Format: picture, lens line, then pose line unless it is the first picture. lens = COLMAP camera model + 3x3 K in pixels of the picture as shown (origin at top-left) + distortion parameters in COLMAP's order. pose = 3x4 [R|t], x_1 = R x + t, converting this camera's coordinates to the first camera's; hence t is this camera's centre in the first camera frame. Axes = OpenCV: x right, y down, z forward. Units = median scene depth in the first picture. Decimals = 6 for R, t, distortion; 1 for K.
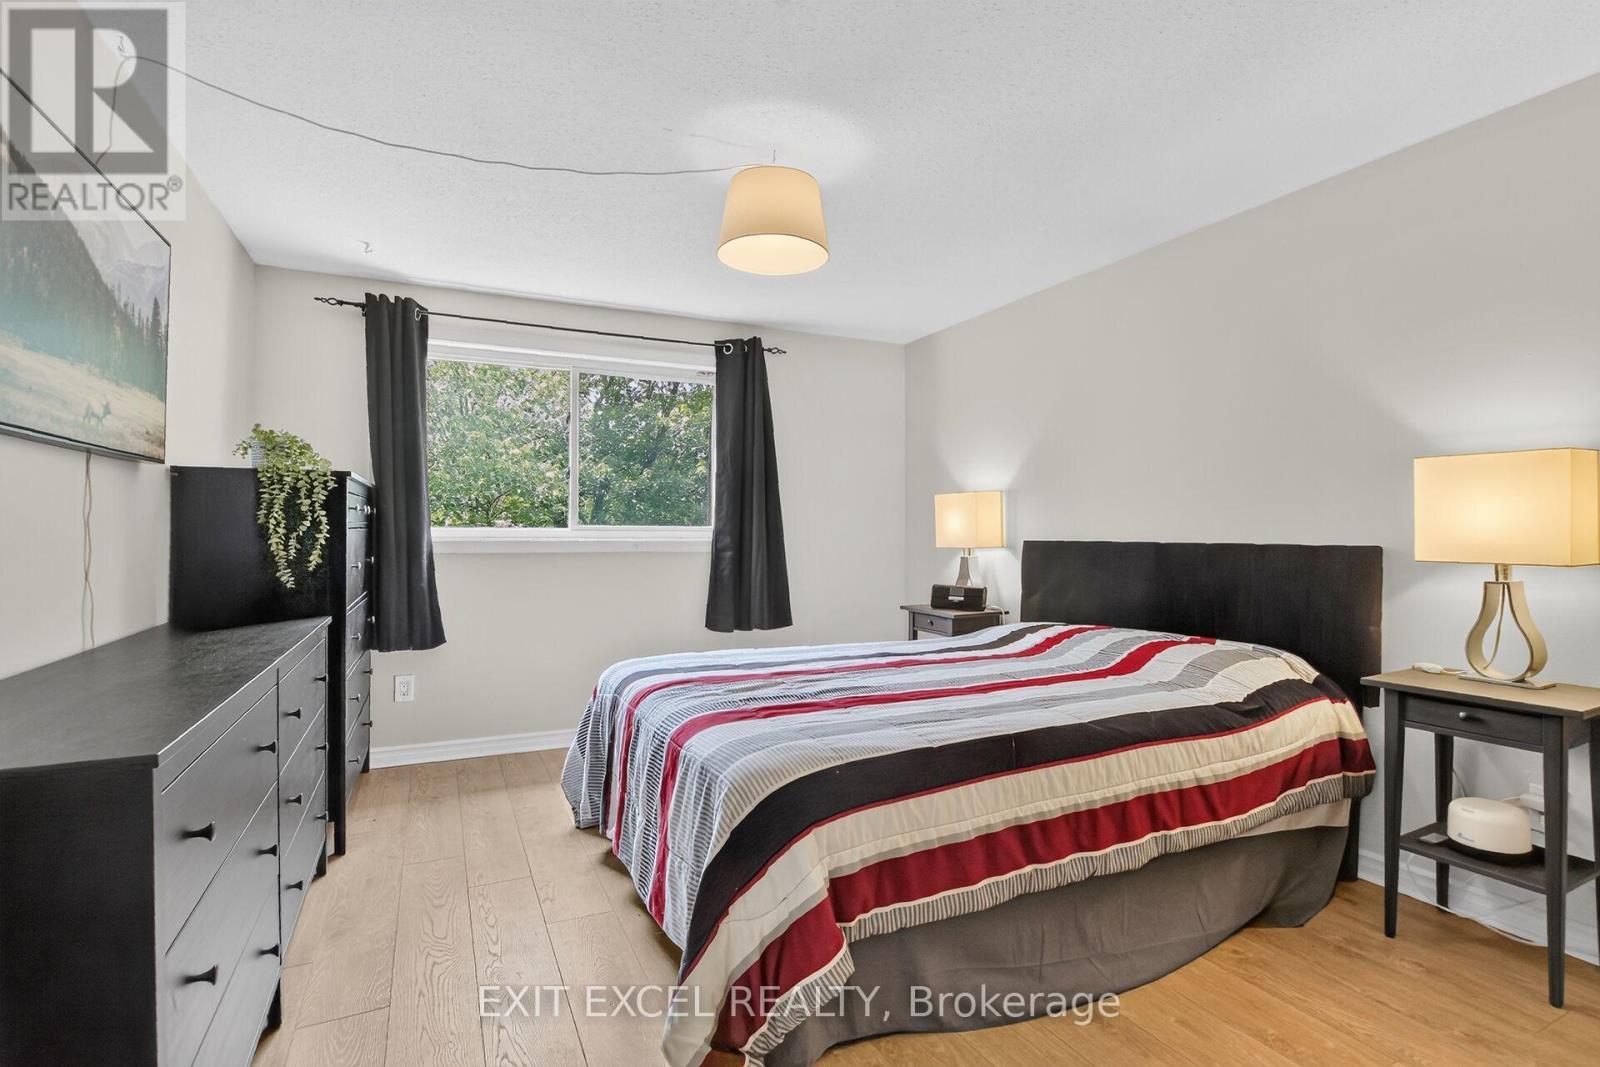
lens RADIAL K [[783.7, 0, 802.9], [0, 783.7, 534.3], [0, 0, 1]] dist [-0.037129, 0.010130]
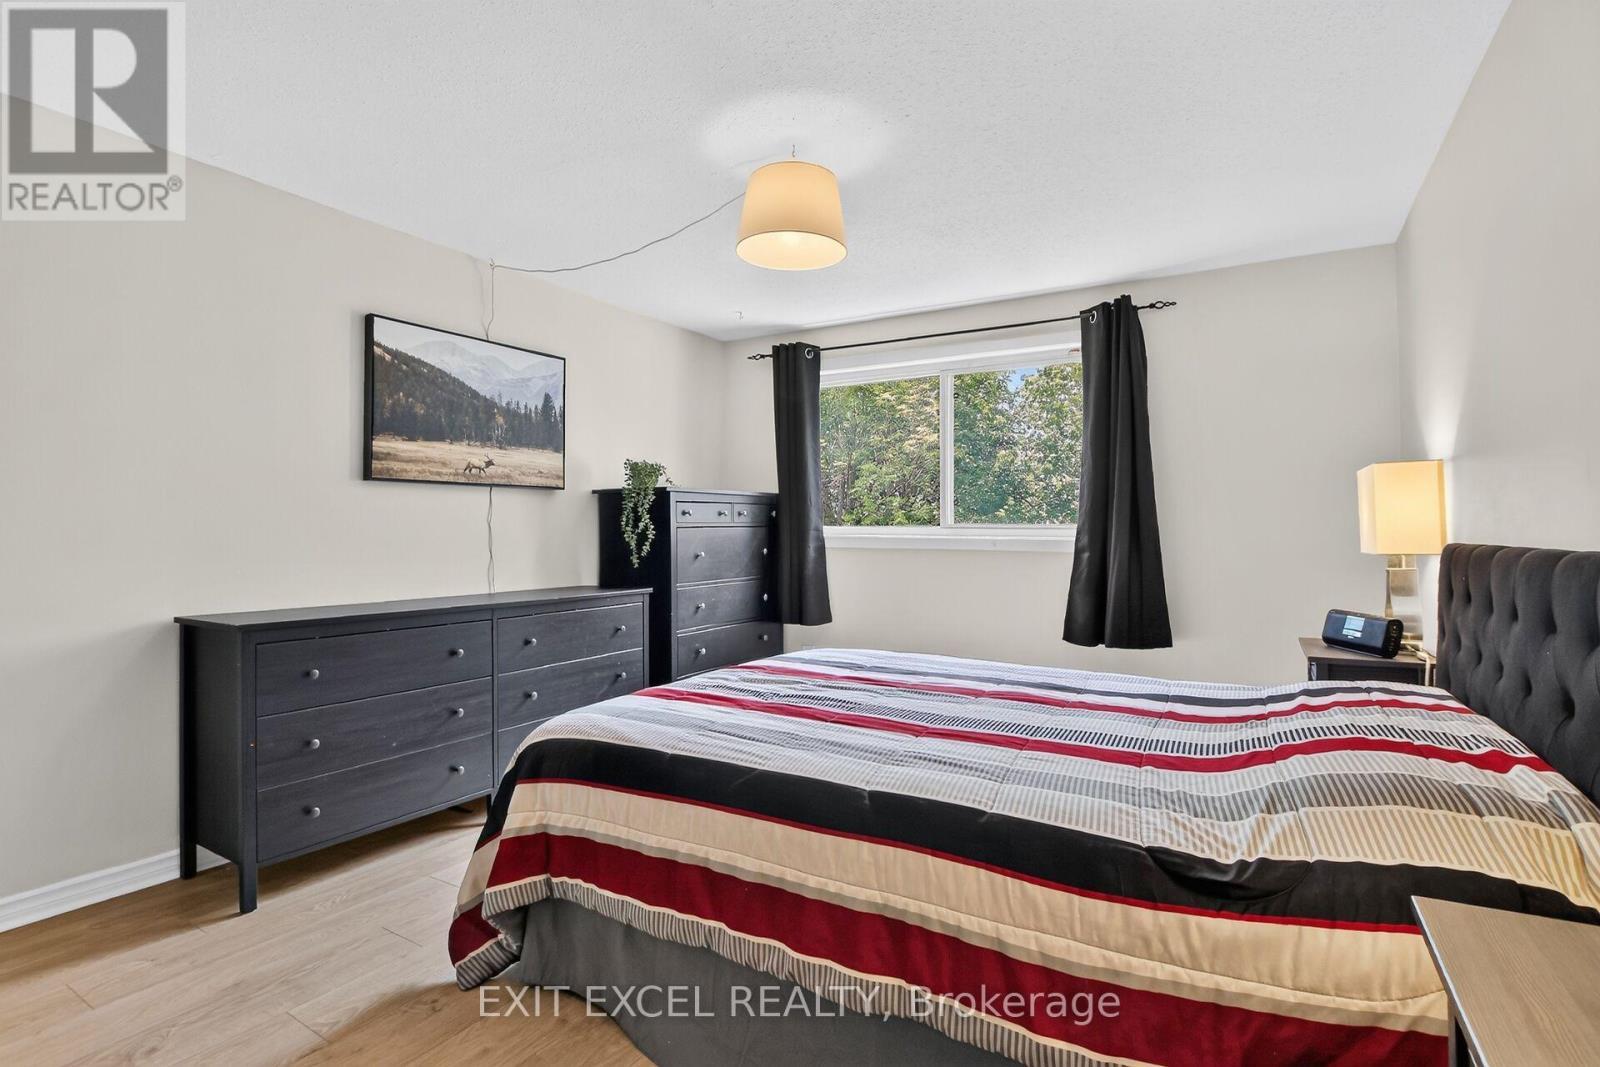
lens RADIAL K [[783.7, 0, 802.9], [0, 783.7, 534.3], [0, 0, 1]] dist [-0.037129, 0.010130]
pose [[0.535157, 0.004460, -0.844741, 0.558580], [-0.002885, 0.999990, 0.003452, -0.000209], [0.844747, 0.000590, 0.535165, 0.329546]]
